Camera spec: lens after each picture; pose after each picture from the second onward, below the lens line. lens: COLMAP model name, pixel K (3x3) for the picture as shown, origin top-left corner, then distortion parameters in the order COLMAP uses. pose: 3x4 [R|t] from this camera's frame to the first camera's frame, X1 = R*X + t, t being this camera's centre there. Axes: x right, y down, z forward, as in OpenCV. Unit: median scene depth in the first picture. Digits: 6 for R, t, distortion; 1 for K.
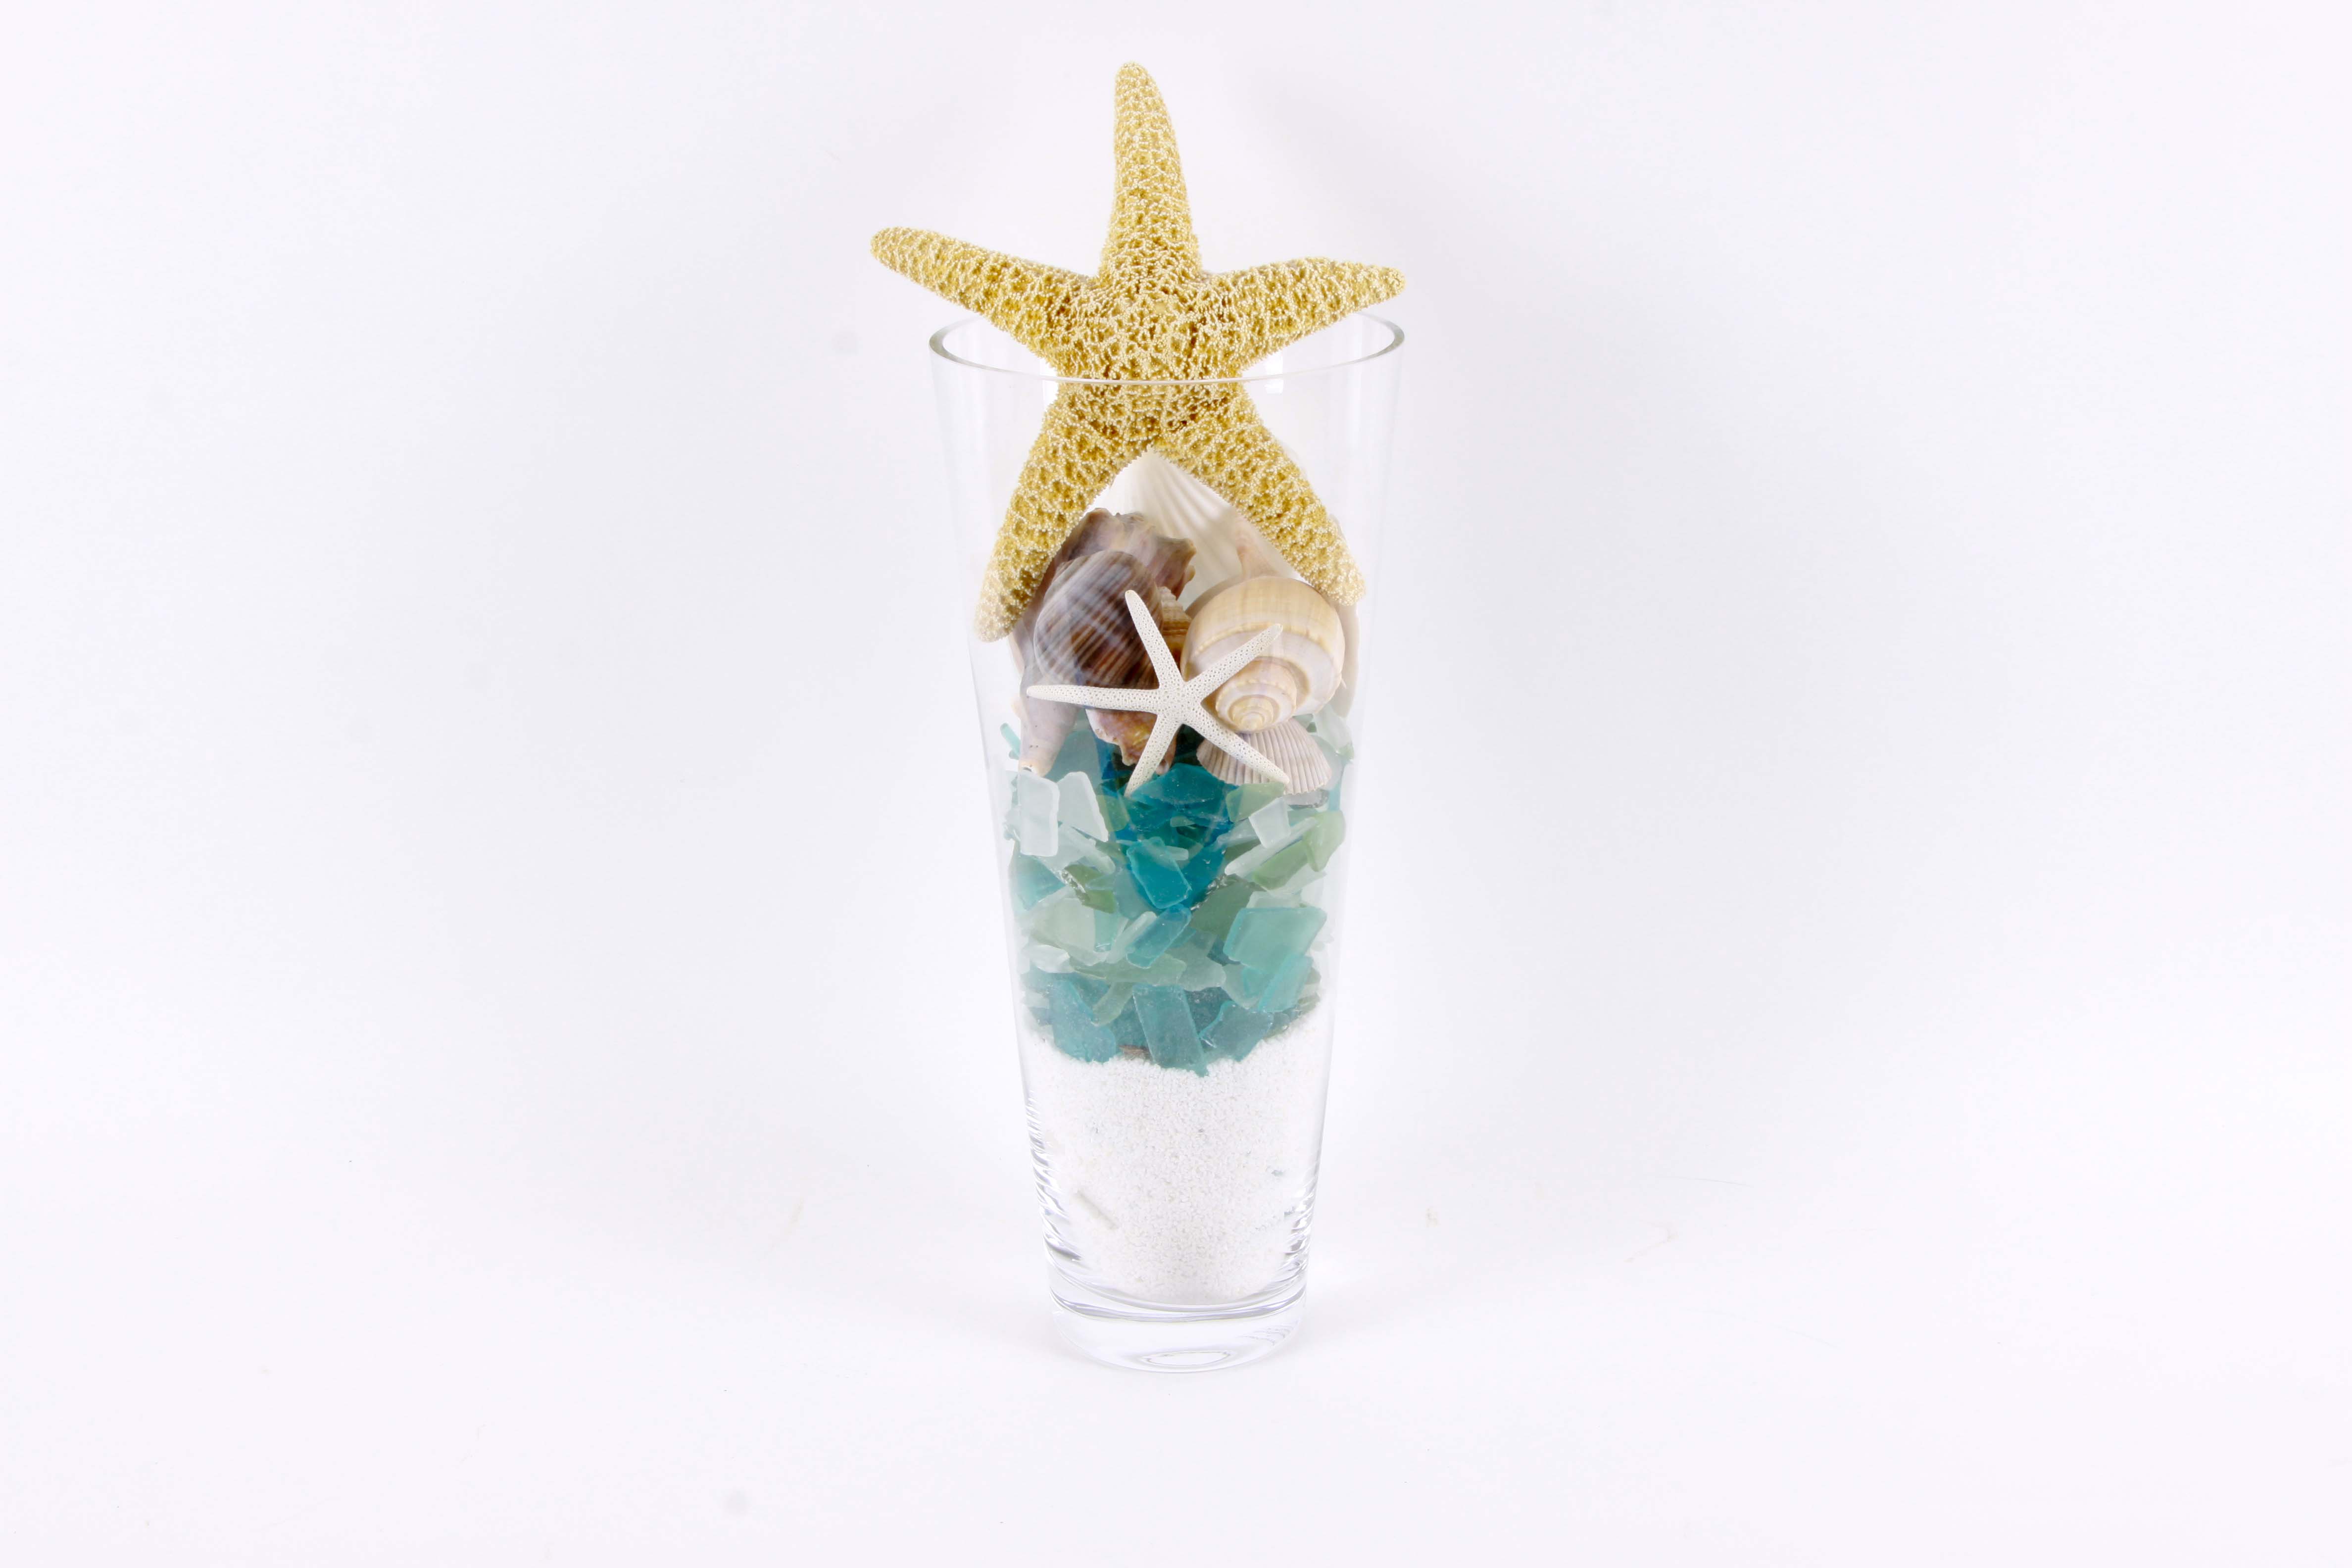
lens RADIAL K [[3468.4, 0, 1157.8], [0, 3468.4, 847.8], [0, 0, 1]] dist [0.045461, 0.000000]
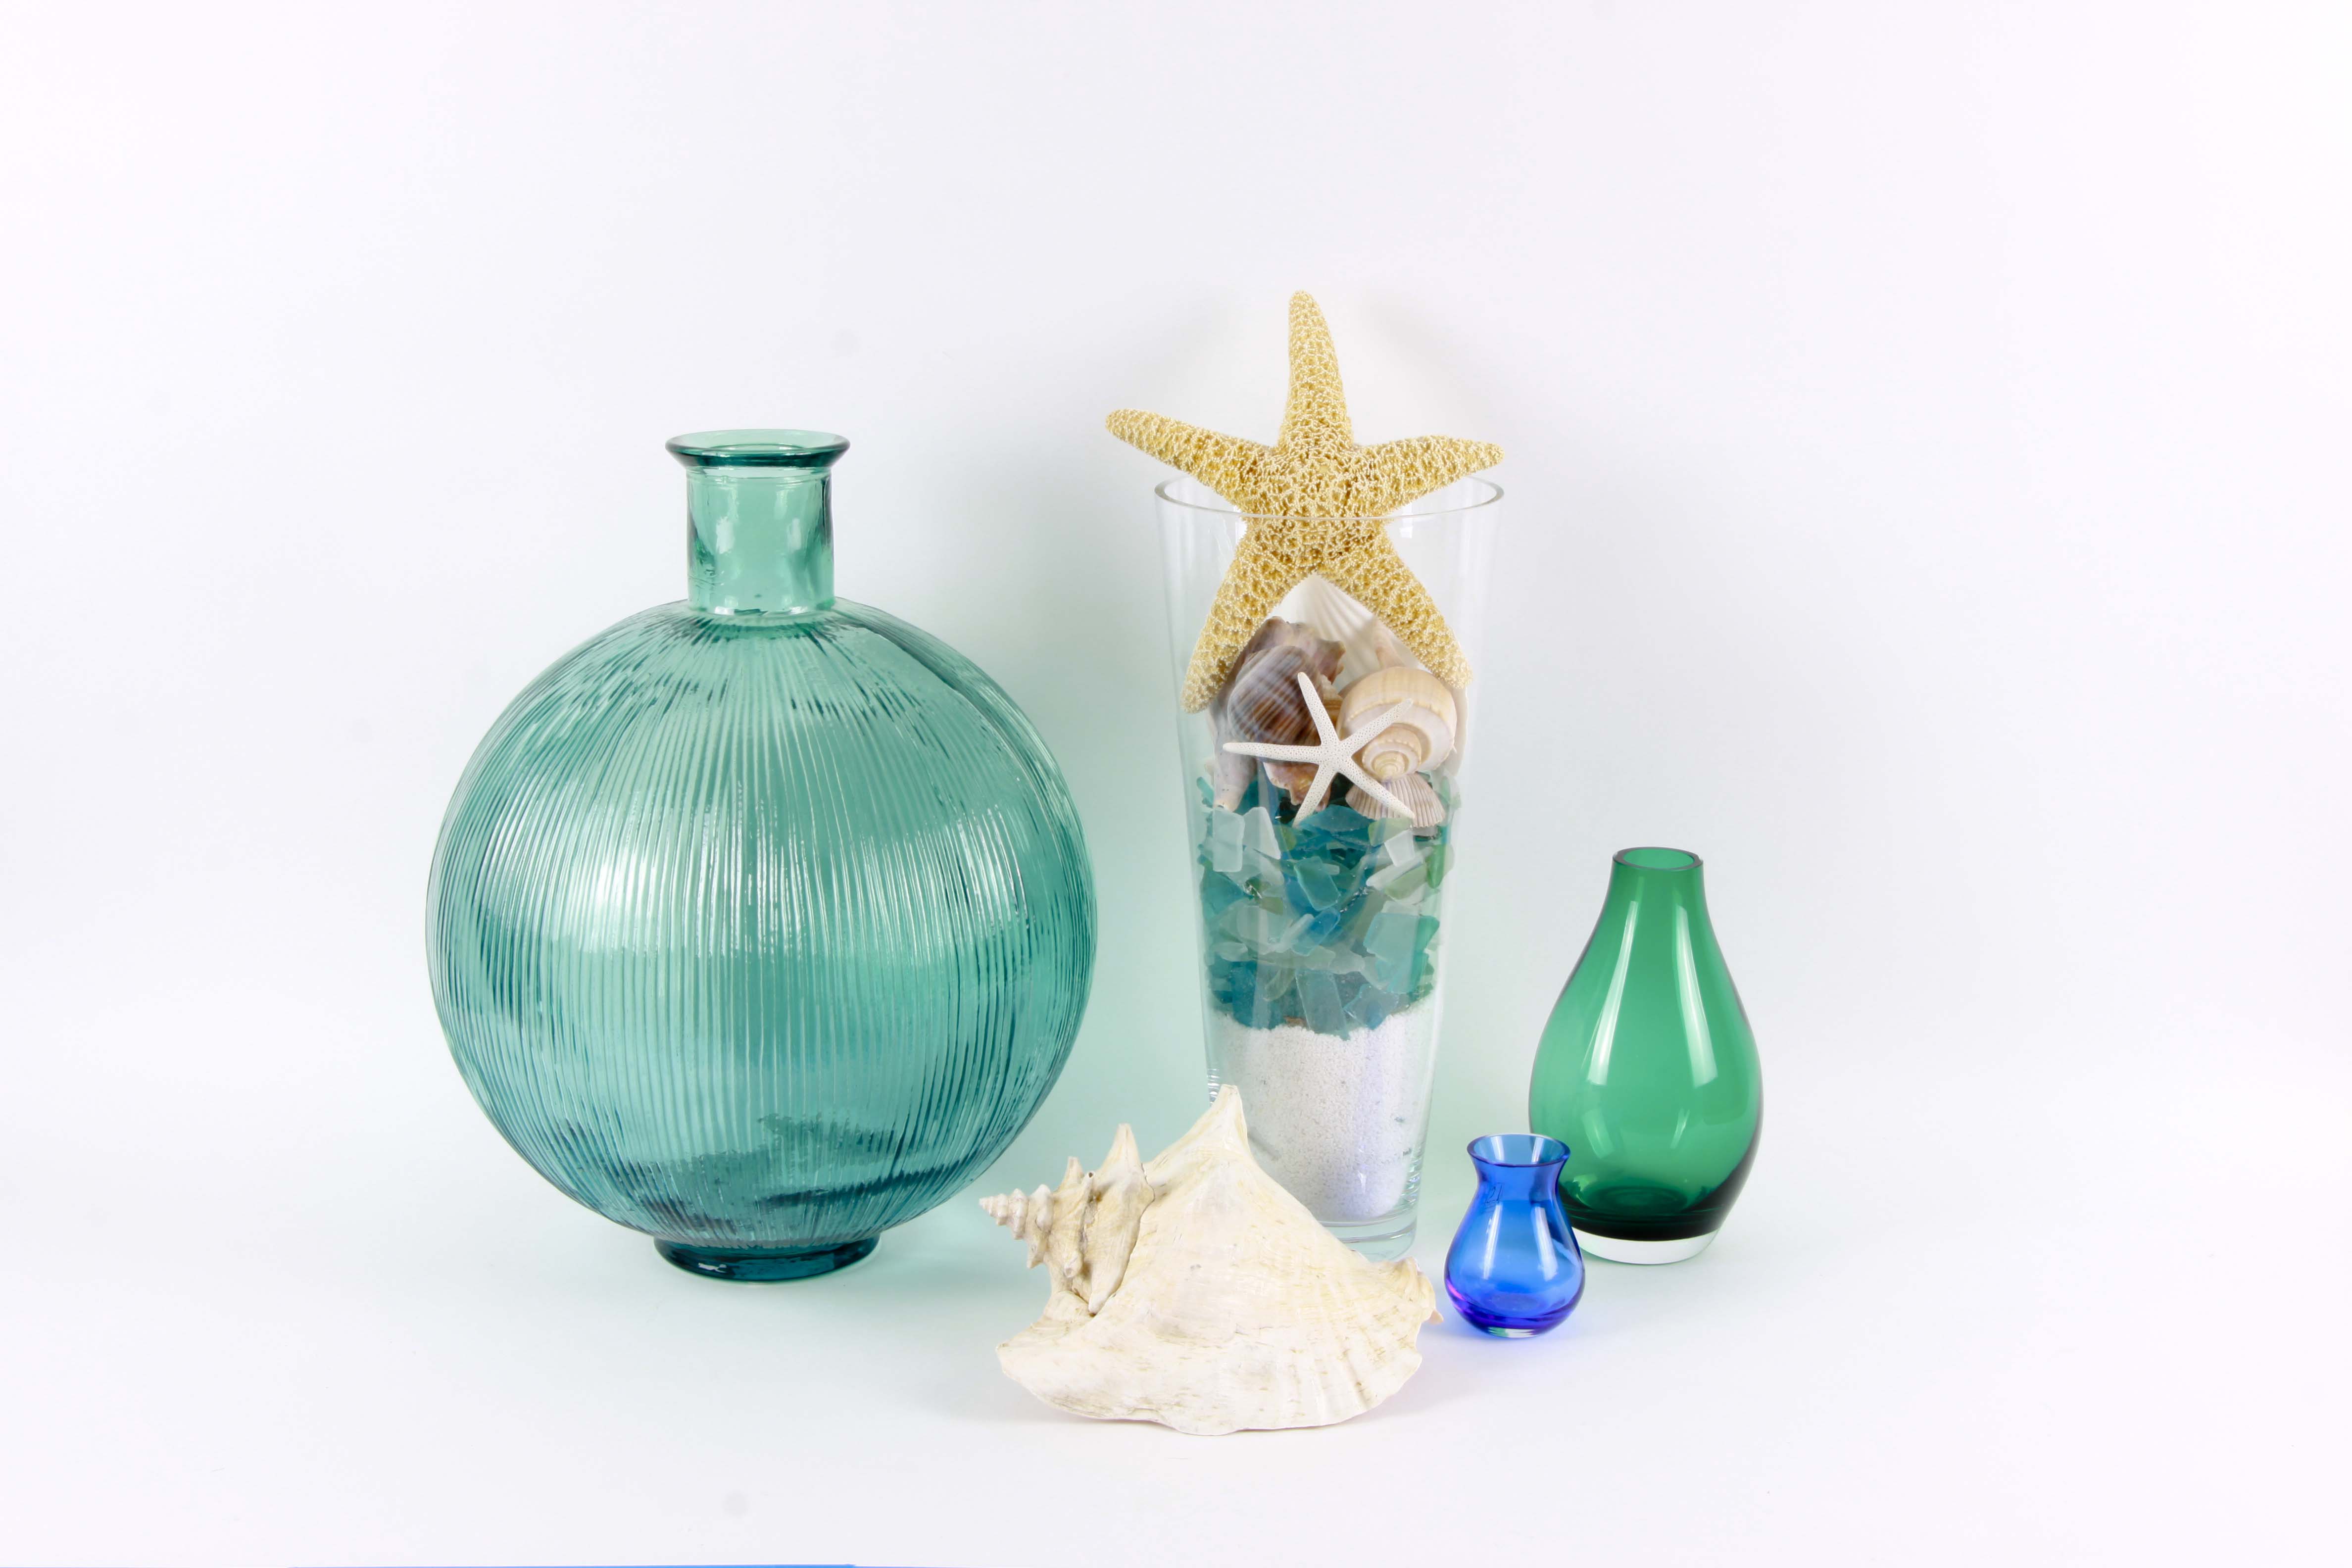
lens RADIAL K [[3468.4, 0, 1174.8], [0, 3468.4, 787.1], [0, 0, 1]] dist [0.045461, 0.000000]
pose [[0.999752, 0.016900, -0.014502, -0.036226], [-0.017924, 0.997123, -0.073658, 0.070286], [0.013216, 0.073899, 0.997178, -0.349796]]
